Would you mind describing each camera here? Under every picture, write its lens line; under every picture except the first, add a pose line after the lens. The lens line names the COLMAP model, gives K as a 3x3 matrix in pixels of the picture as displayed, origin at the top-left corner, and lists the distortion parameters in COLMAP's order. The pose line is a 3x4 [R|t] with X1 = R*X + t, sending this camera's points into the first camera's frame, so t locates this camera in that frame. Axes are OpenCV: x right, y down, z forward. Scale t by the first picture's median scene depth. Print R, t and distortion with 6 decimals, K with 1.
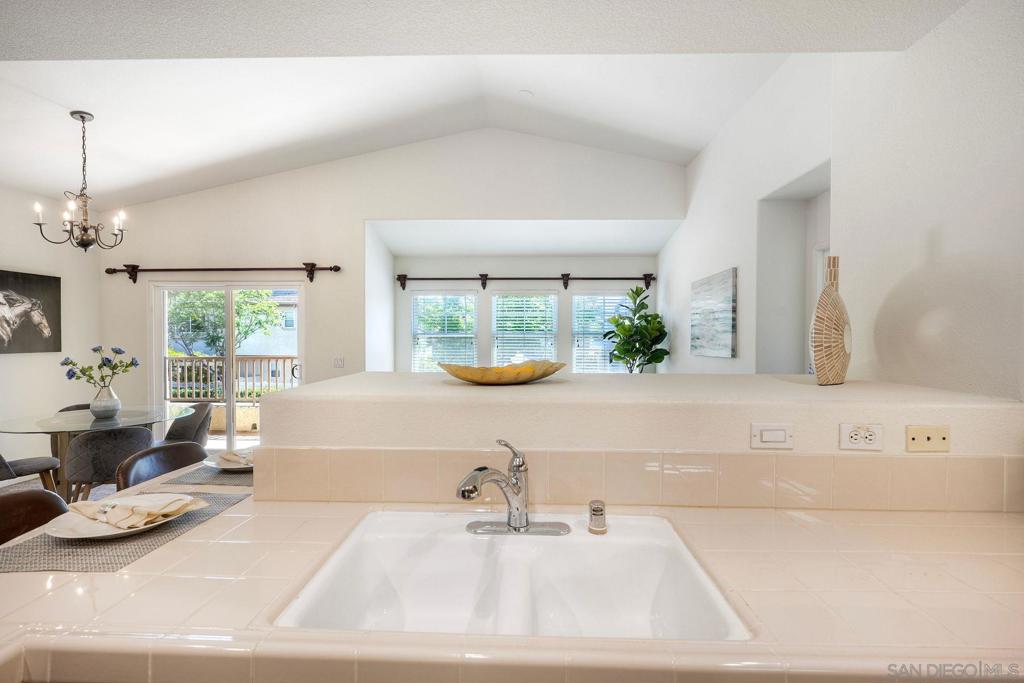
lens RADIAL K [[471.8, 0, 516.4], [0, 471.8, 340.7], [0, 0, 1]] dist [0.000251, 0.001216]
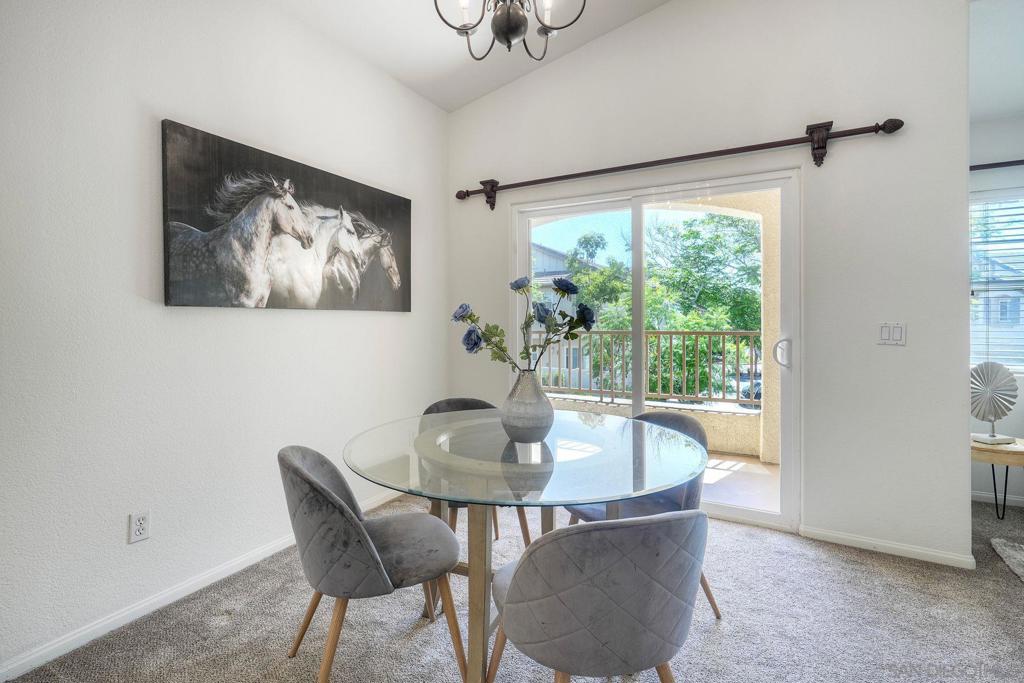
lens RADIAL K [[479.6, 0, 512.4], [0, 479.6, 319.8], [0, 0, 1]] dist [-0.000171, 0.000162]
pose [[0.894359, -0.001429, -0.447348, -0.575645], [-0.005610, 0.999880, -0.014408, 0.047016], [0.447315, 0.015395, 0.894244, 0.497372]]
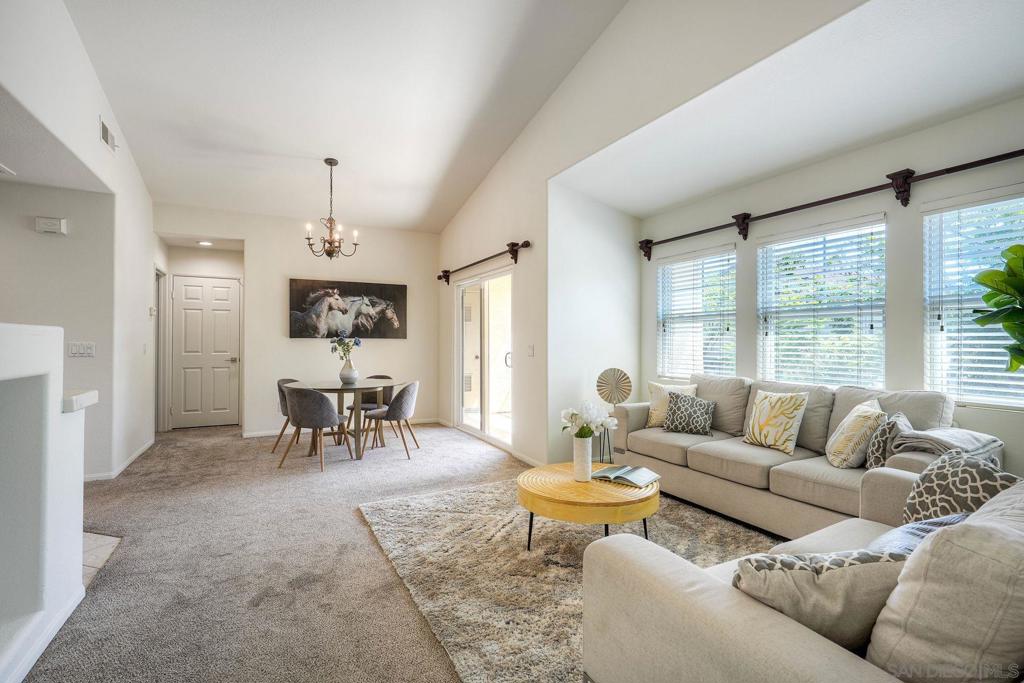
lens RADIAL K [[478.7, 0, 509.6], [0, 478.7, 339.5], [0, 0, 1]] dist [-0.001033, 0.000066]
pose [[0.491915, -0.005472, -0.870626, 0.443366], [-0.014842, 0.999782, -0.014669, 0.045368], [0.870517, 0.020138, 0.491727, 0.618312]]
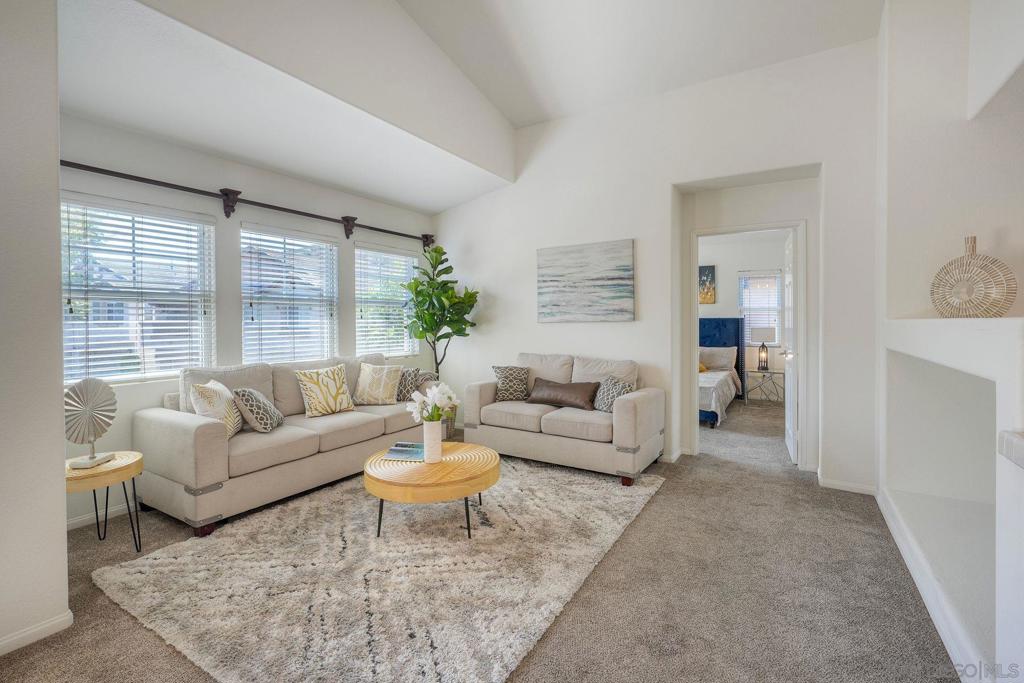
lens RADIAL K [[464.6, 0, 517.7], [0, 464.6, 324.1], [0, 0, 1]] dist [-0.003014, 0.000061]
pose [[0.489670, -0.010326, 0.871847, -0.534619], [0.015585, 0.999874, 0.003089, 0.031129], [-0.871769, 0.012075, 0.489769, 0.603201]]
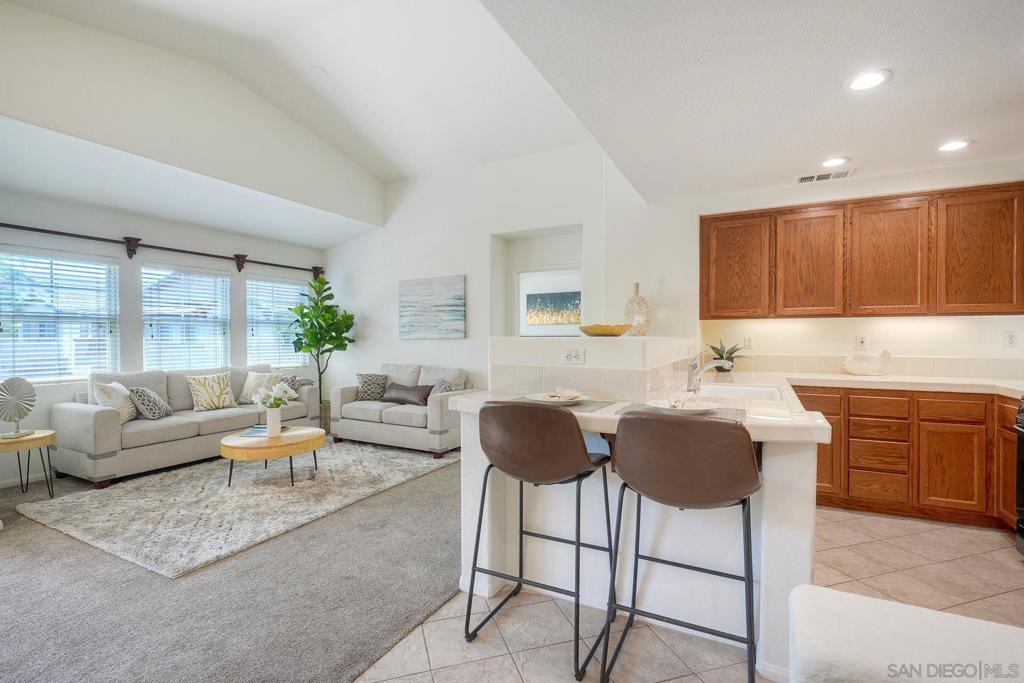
lens RADIAL K [[471.8, 0, 516.4], [0, 471.8, 340.7], [0, 0, 1]] dist [0.000251, 0.001216]
pose [[0.432240, -0.008686, 0.901717, -0.659553], [0.014218, 0.999895, 0.002816, 0.036141], [-0.901646, 0.011603, 0.432318, 0.203585]]
